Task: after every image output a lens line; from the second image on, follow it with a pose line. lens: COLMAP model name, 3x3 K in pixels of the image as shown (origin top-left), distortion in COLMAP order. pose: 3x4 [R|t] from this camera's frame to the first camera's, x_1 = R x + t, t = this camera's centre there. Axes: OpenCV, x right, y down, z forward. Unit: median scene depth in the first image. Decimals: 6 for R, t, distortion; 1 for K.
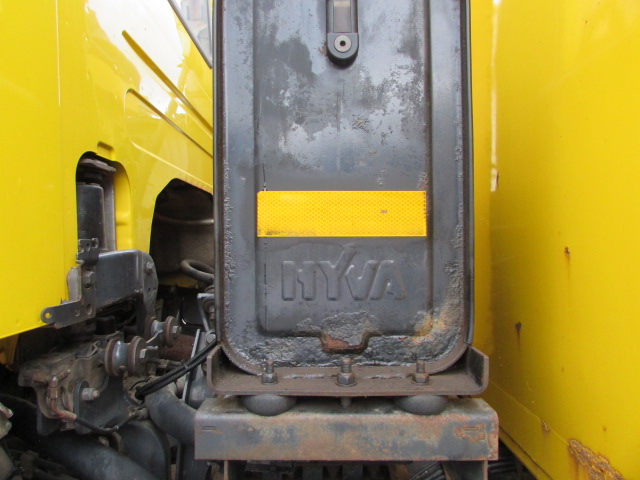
lens RADIAL K [[466.1, 0, 320.0], [0, 466.1, 240.0], [0, 0, 1]] dist [-0.010128, 0.001691]
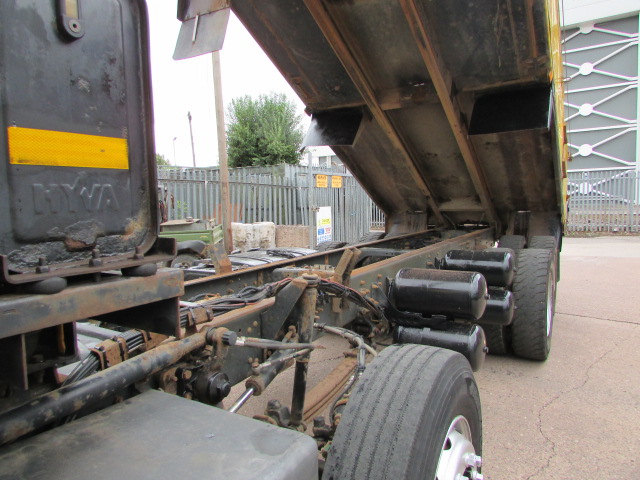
lens RADIAL K [[470.6, 0, 320.0], [0, 470.6, 240.0], [0, 0, 1]] dist [-0.037714, -0.005778]
pose [[0.517645, -0.080413, 0.851808, -0.771037], [0.019413, 0.996421, 0.082268, 0.109992], [-0.855375, -0.026050, 0.517353, -0.338899]]
